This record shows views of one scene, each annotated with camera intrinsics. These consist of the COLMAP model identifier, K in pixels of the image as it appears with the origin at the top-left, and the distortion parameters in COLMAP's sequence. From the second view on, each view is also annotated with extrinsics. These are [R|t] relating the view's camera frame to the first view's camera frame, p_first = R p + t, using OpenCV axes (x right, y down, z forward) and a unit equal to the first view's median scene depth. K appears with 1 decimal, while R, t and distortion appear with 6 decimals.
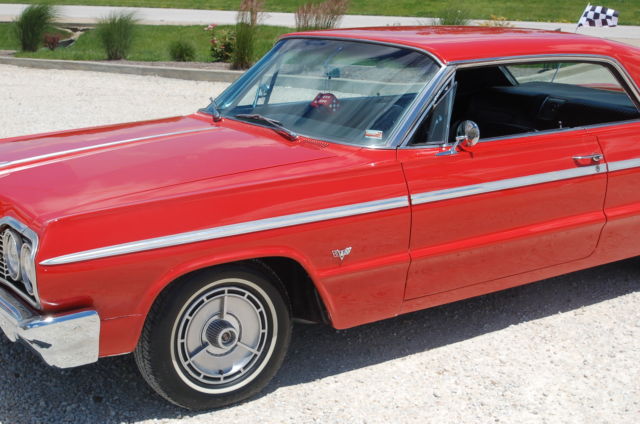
lens RADIAL K [[993.6, 0, 319.6], [0, 993.6, 212.9], [0, 0, 1]] dist [-0.092040, 0.000000]
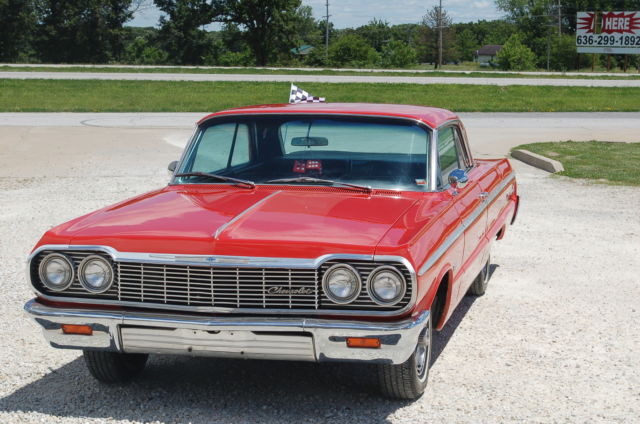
lens RADIAL K [[1332.5, 0, 321.0], [0, 1332.5, 213.9], [0, 0, 1]] dist [0.001179, 0.000000]
pose [[0.733272, -0.077606, 0.675492, -1.294061], [0.153570, 0.986697, -0.053346, 0.036840], [-0.662366, 0.142853, 0.735435, -0.208019]]
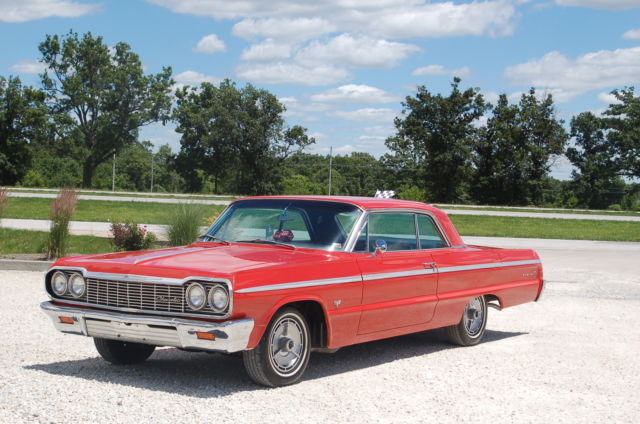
lens RADIAL K [[1088.1, 0, 319.8], [0, 1088.1, 210.4], [0, 0, 1]] dist [-0.083541, 0.000000]
pose [[0.931700, 0.019184, 0.362721, -0.752034], [0.059359, 0.977138, -0.204151, 0.284735], [-0.358345, 0.211738, 0.909261, -0.899118]]
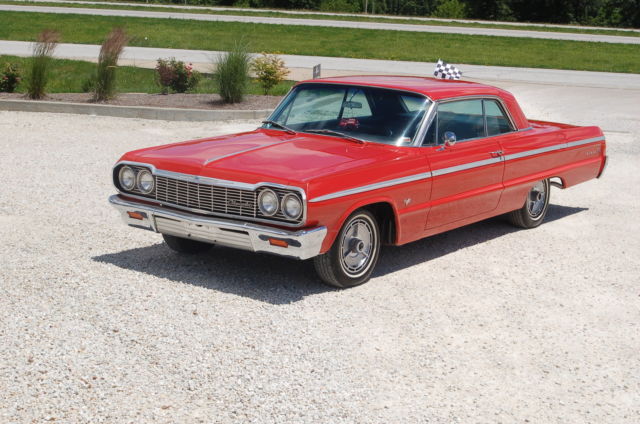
lens RADIAL K [[1088.1, 0, 314.9], [0, 1088.1, 224.0], [0, 0, 1]] dist [-0.083541, 0.000000]
pose [[0.943967, -0.034254, 0.328256, -0.805650], [0.043024, 0.998884, -0.019490, 0.113488], [-0.327222, 0.032520, 0.944388, -0.873099]]
